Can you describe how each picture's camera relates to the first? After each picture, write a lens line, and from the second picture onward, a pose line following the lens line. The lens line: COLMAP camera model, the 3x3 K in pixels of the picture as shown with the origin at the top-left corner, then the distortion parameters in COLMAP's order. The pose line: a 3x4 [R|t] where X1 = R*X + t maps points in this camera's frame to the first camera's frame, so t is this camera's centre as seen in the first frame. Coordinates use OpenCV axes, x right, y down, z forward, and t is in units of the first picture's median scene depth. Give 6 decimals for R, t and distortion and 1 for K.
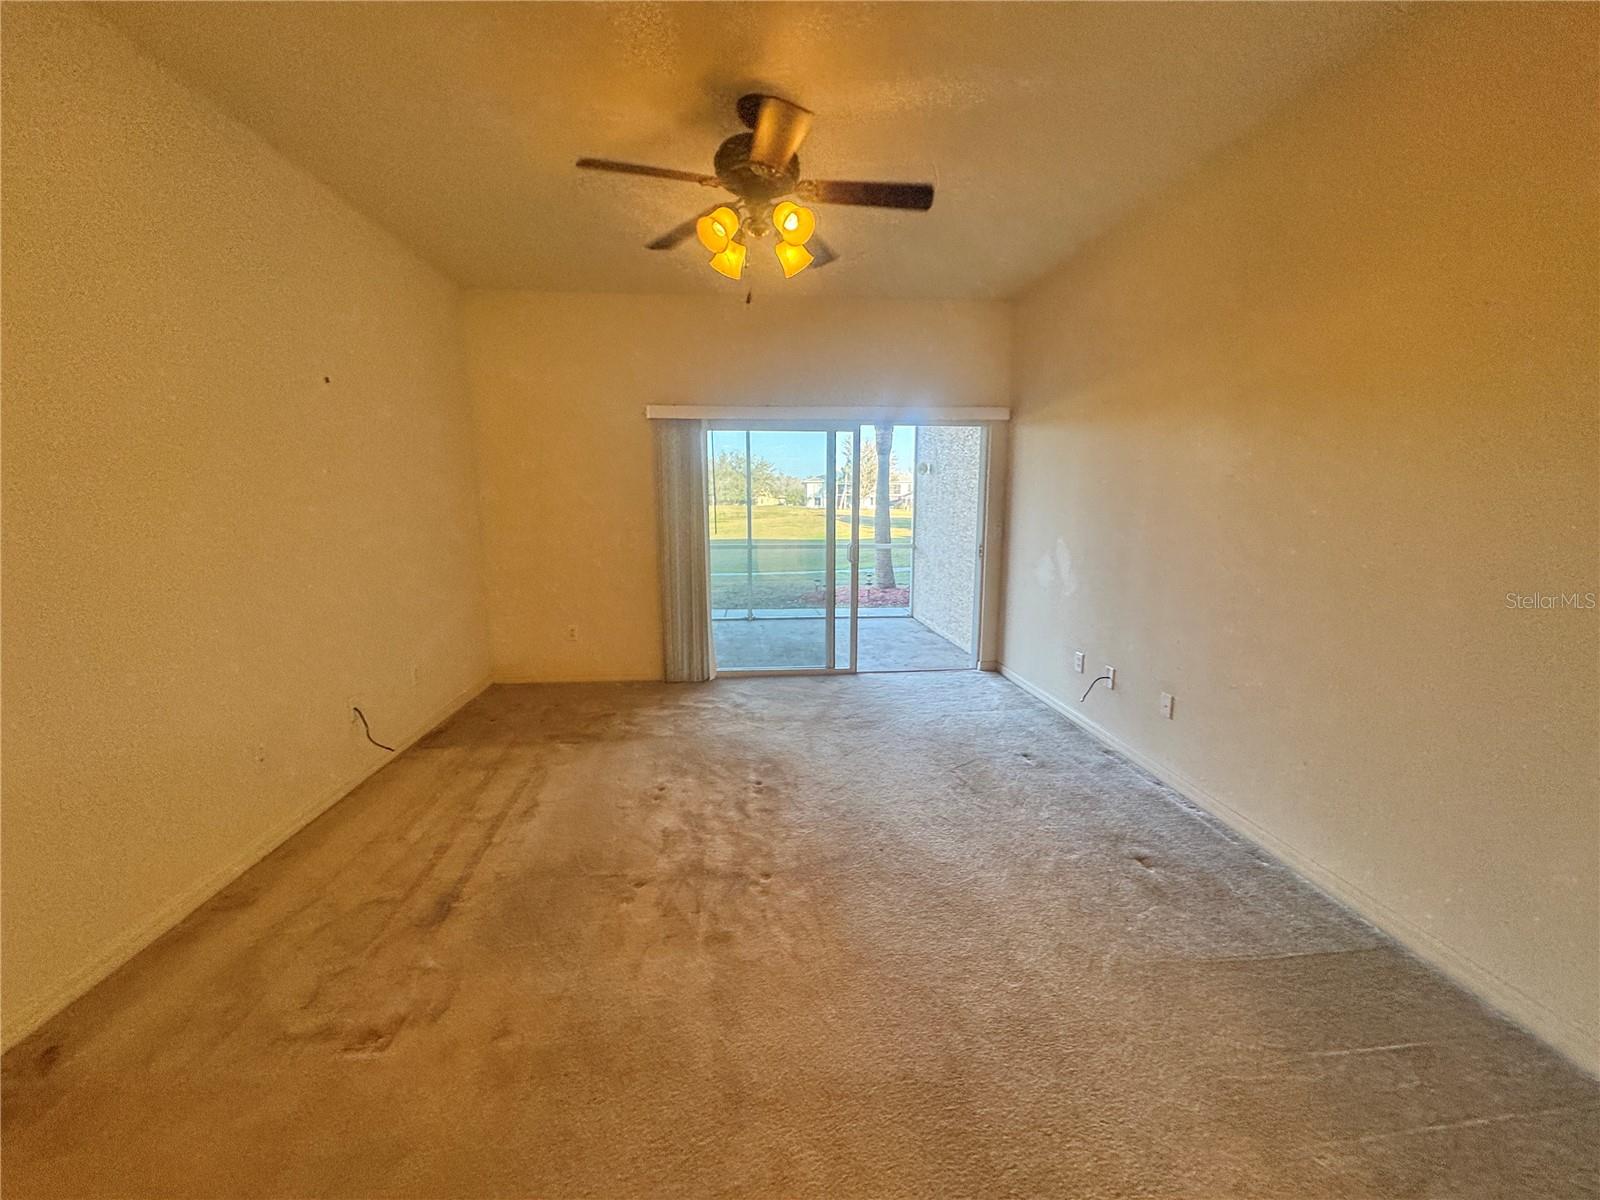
lens RADIAL K [[632.4, 0, 804.4], [0, 632.4, 596.3], [0, 0, 1]] dist [-0.002838, 0.000198]
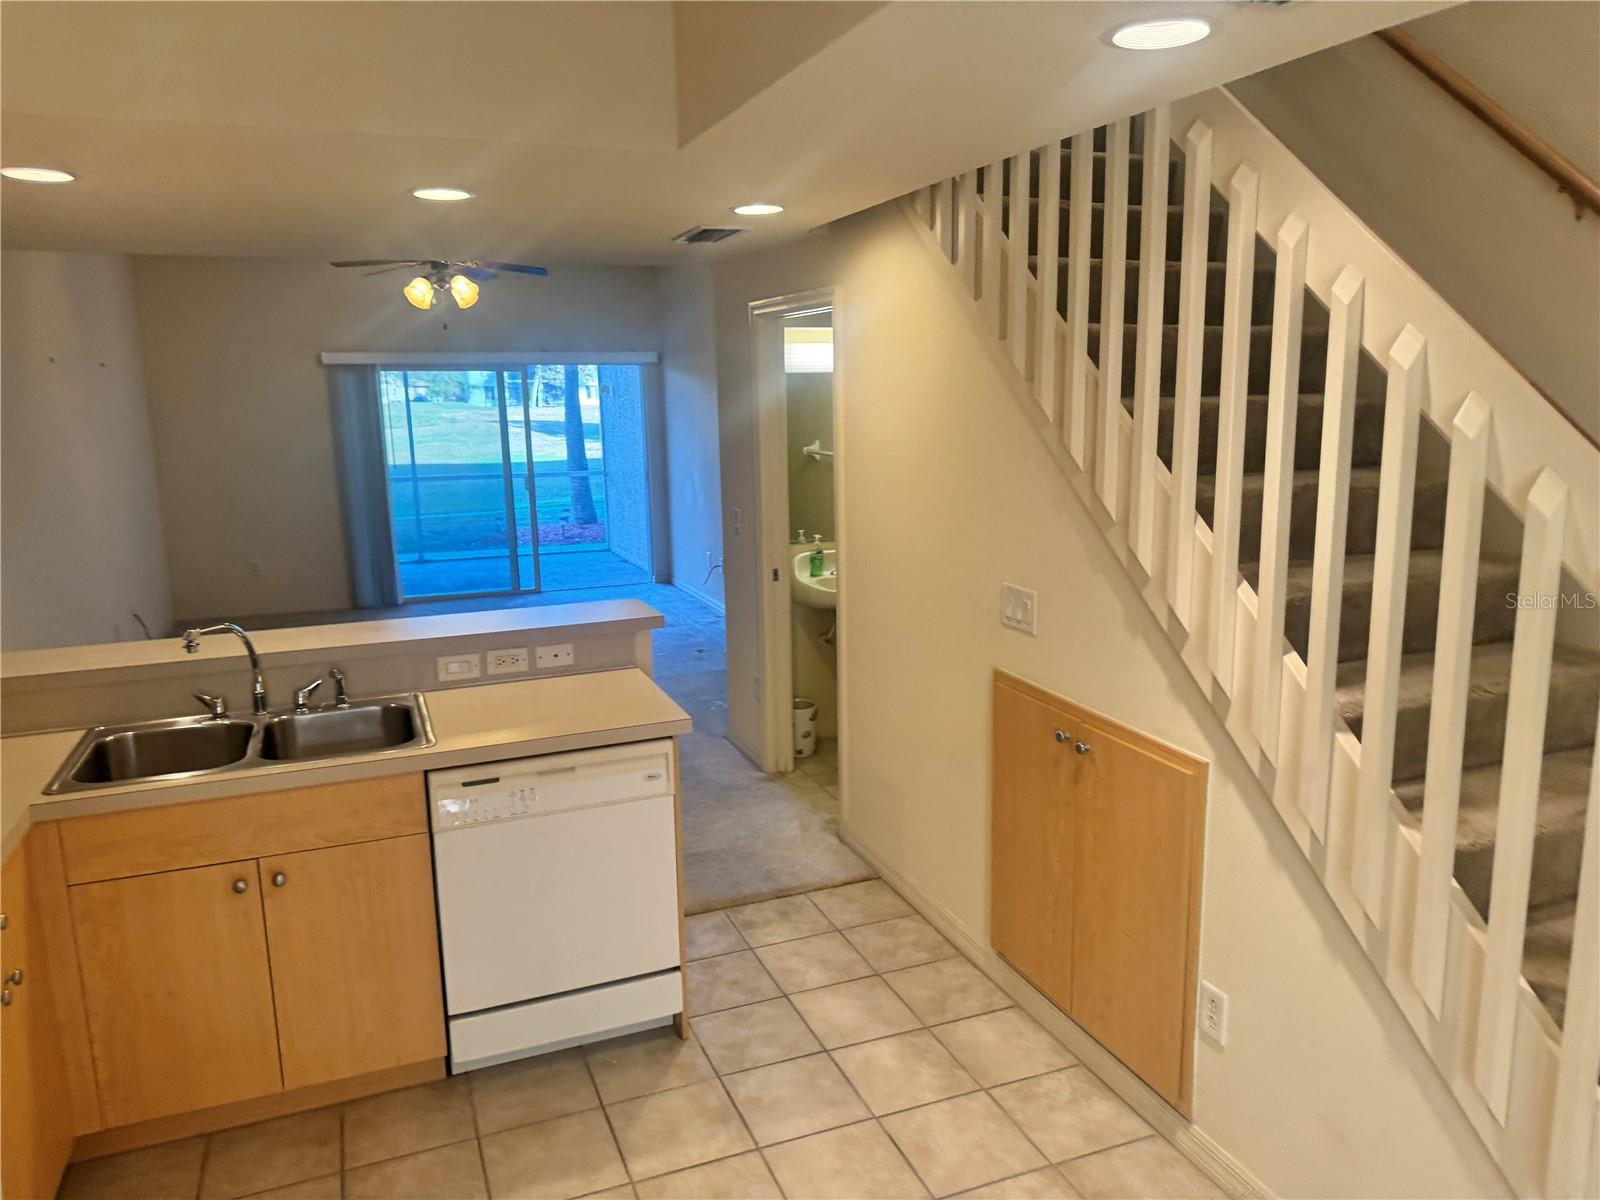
lens RADIAL K [[1143.9, 0, 800.0], [0, 1143.9, 600.0], [0, 0, 1]] dist [0.112814, -0.172106]
pose [[0.961389, -0.064465, 0.267535, -0.018276], [0.055283, 0.997599, 0.041721, 0.069632], [-0.269582, -0.025320, 0.962645, -0.938194]]
